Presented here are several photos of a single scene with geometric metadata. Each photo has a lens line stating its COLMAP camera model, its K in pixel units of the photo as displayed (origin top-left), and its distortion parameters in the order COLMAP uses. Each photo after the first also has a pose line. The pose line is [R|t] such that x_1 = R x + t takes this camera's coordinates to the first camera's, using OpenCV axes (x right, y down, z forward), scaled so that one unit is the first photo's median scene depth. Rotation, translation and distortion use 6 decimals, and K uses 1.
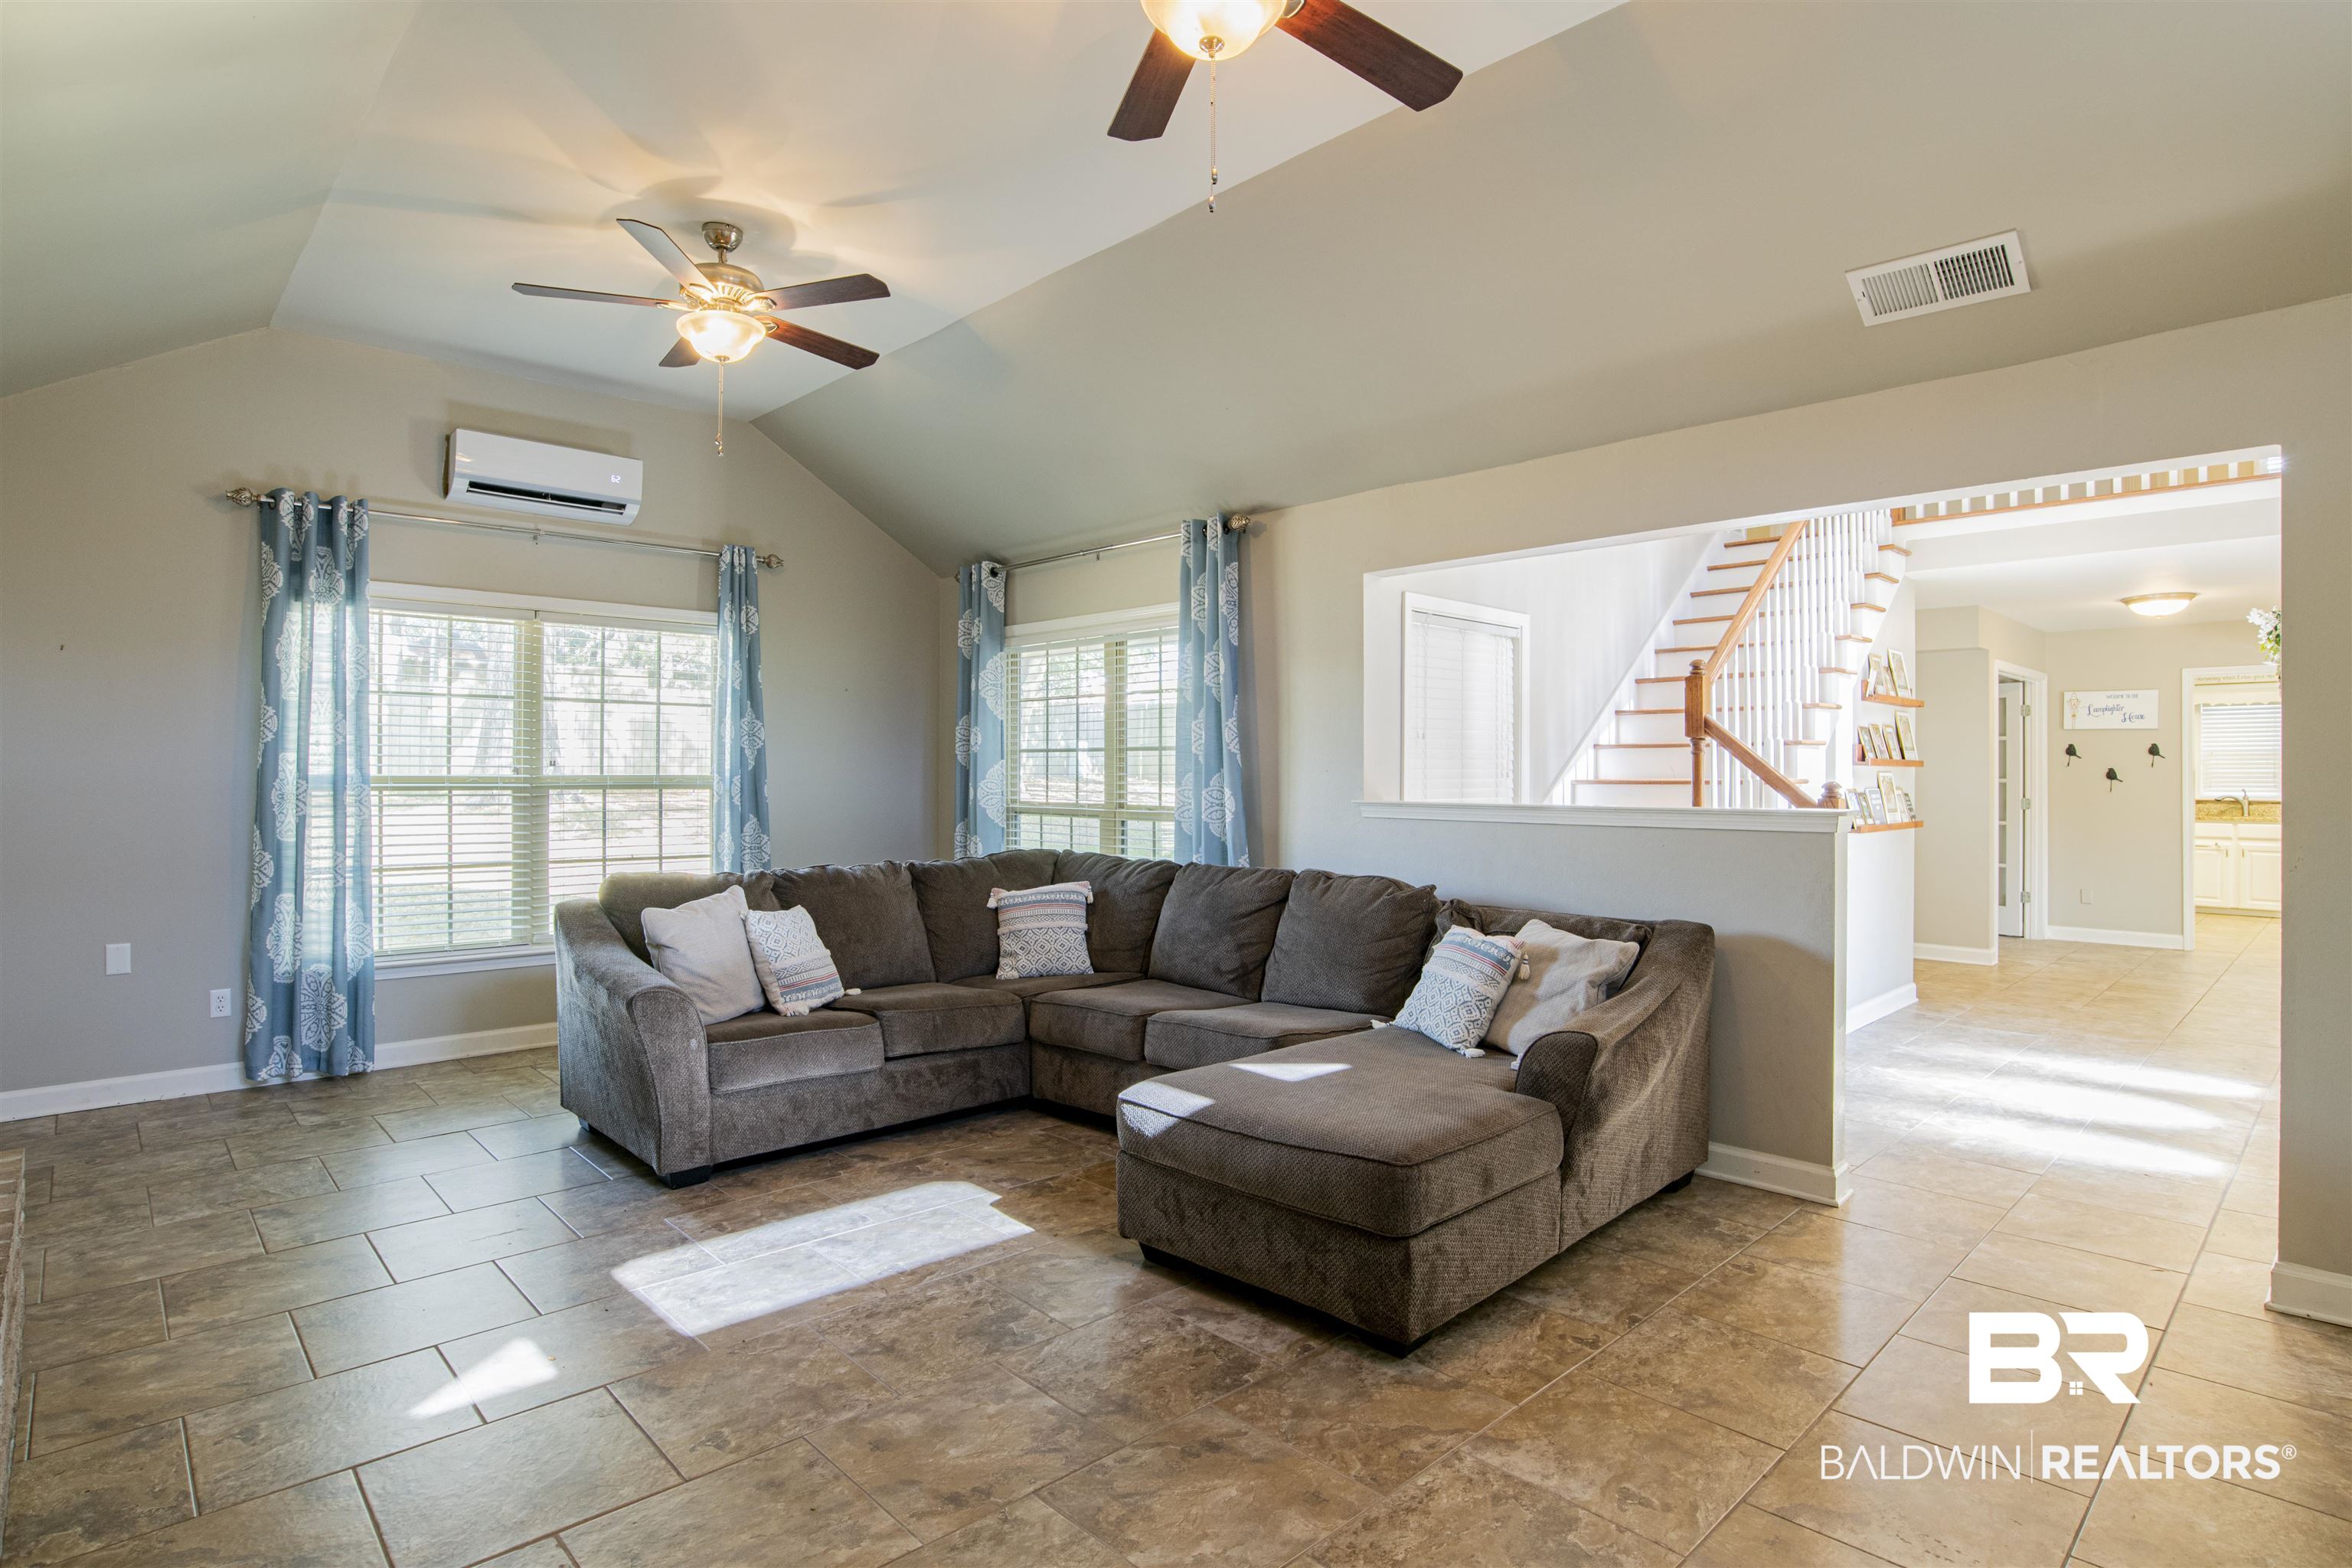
lens RADIAL K [[1196.3, 0, 1168.2], [0, 1196.3, 779.6], [0, 0, 1]] dist [-0.026245, 0.004219]
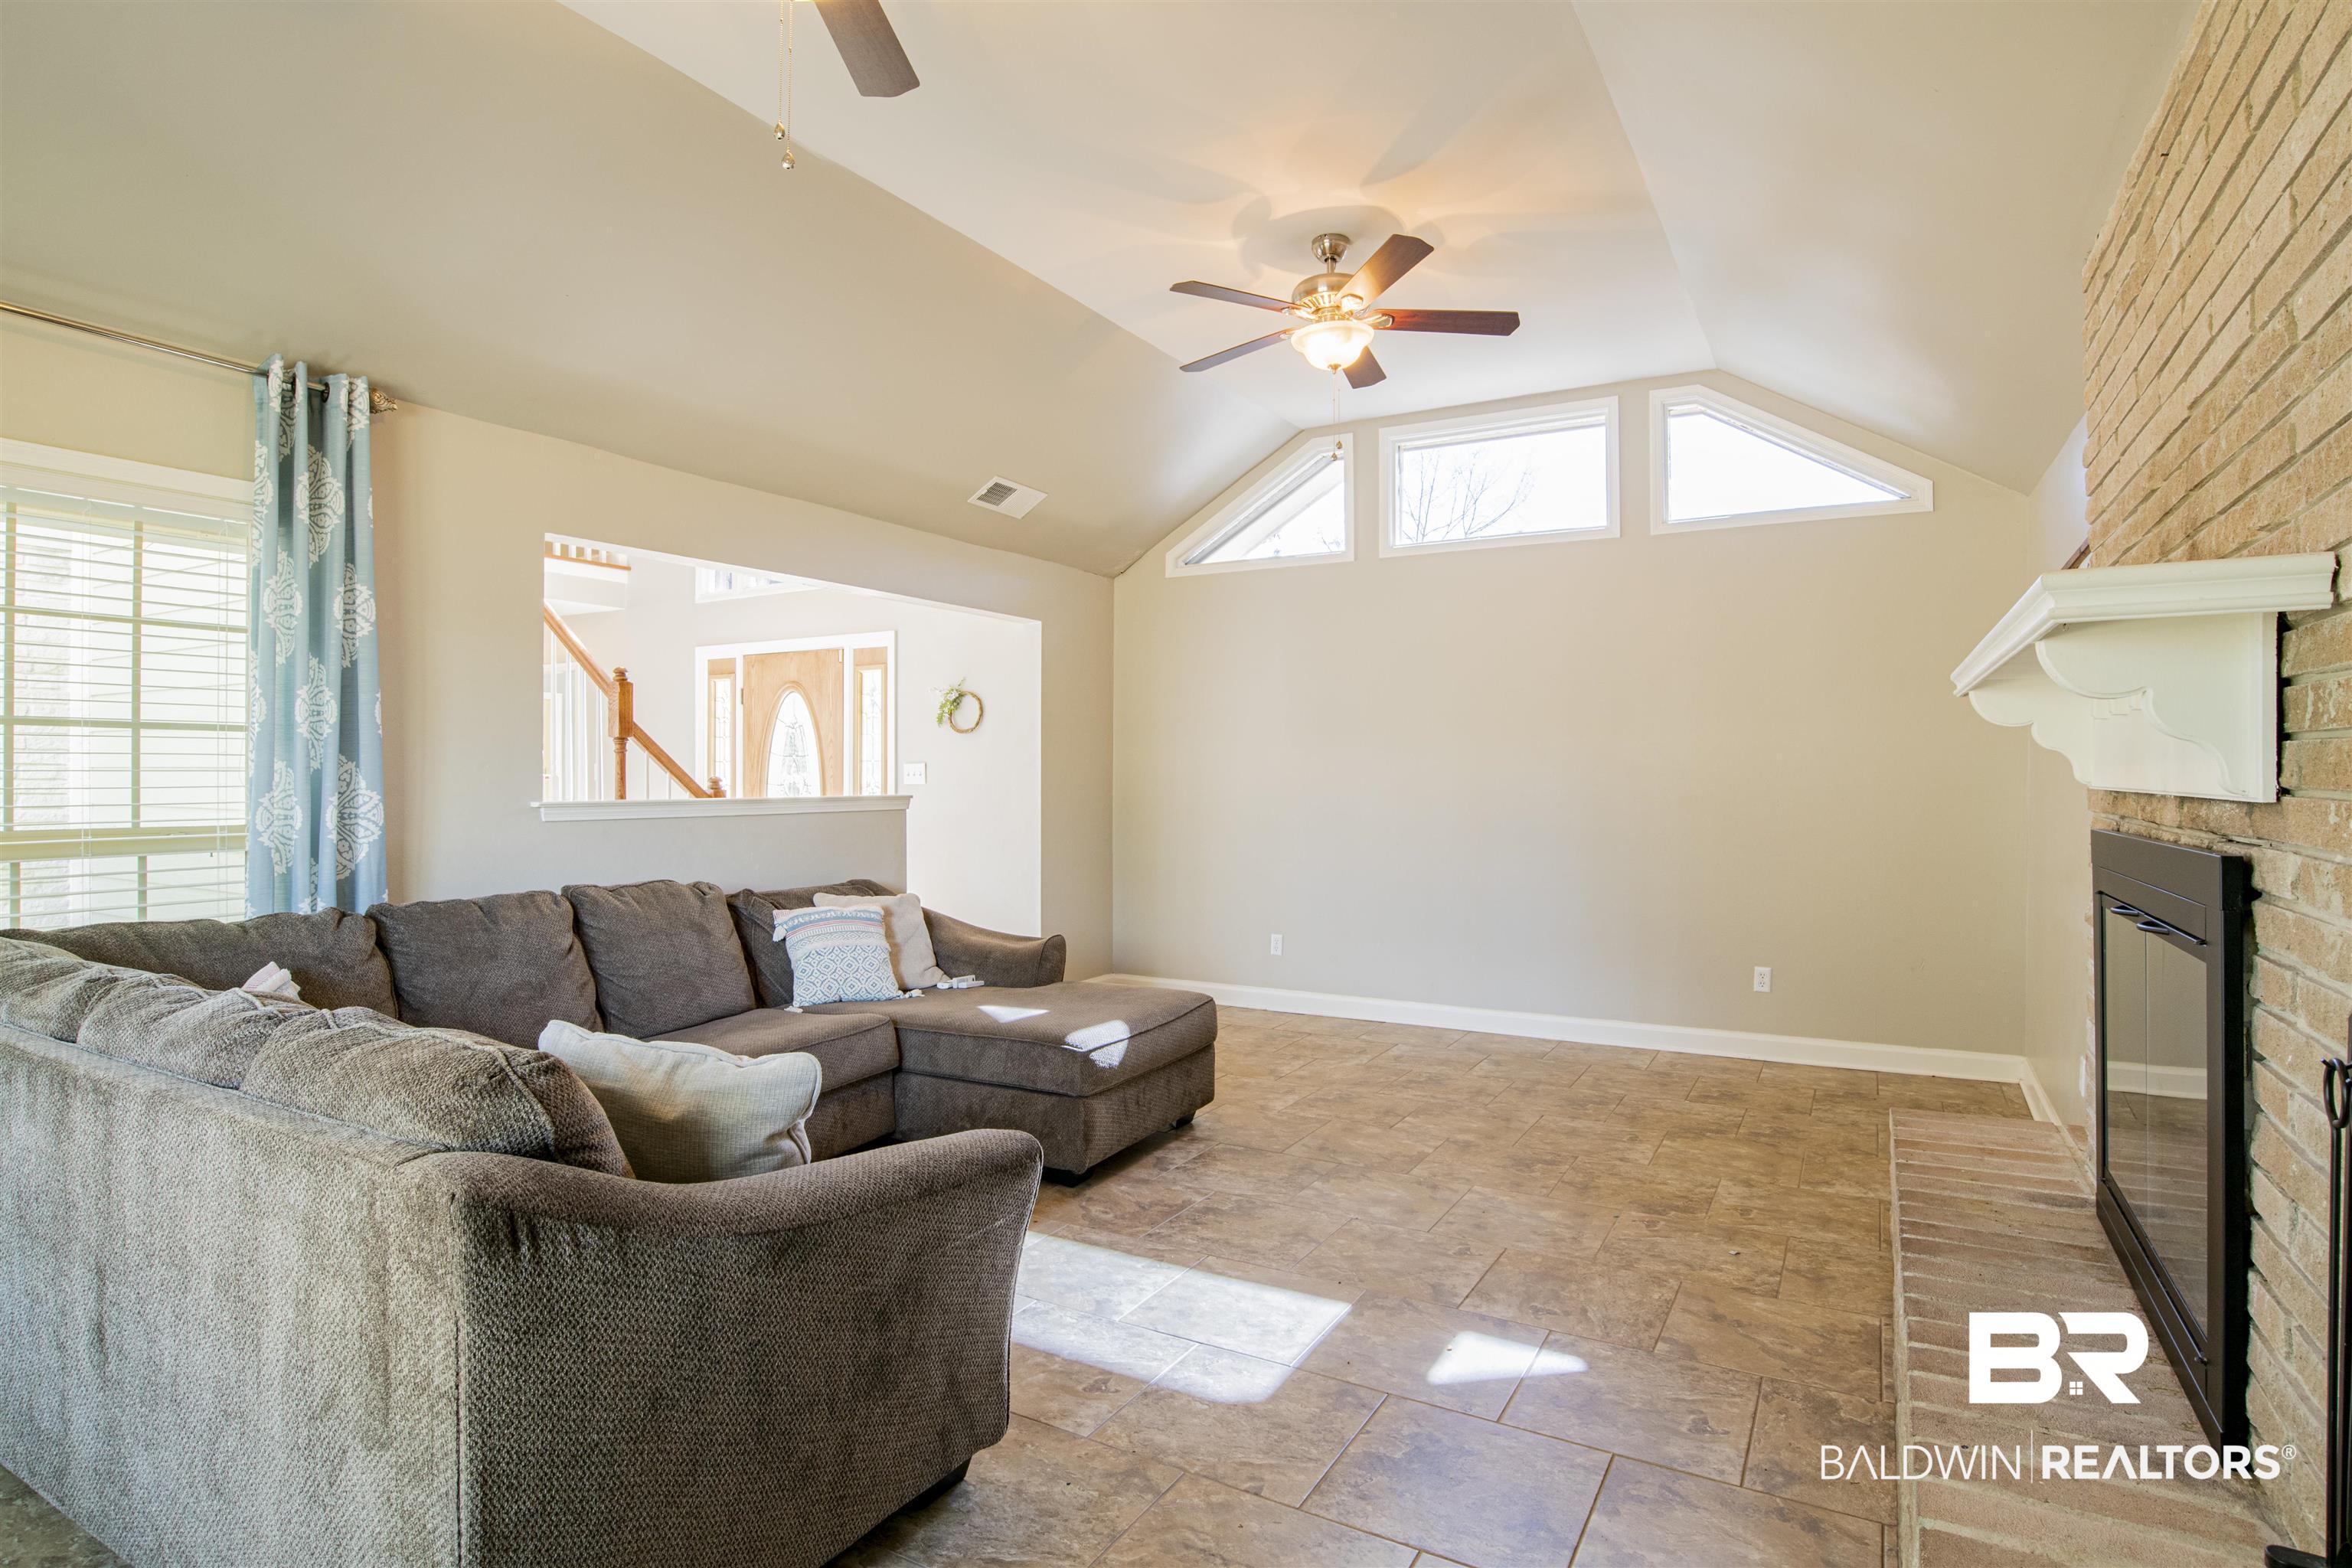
lens RADIAL K [[1196.3, 0, 1170.6], [0, 1196.3, 777.6], [0, 0, 1]] dist [-0.026245, 0.004219]
pose [[-0.283928, -0.003105, 0.958841, -1.315015], [-0.009489, 0.999955, 0.000428, -0.005432], [-0.958799, -0.008977, -0.283945, 1.393043]]
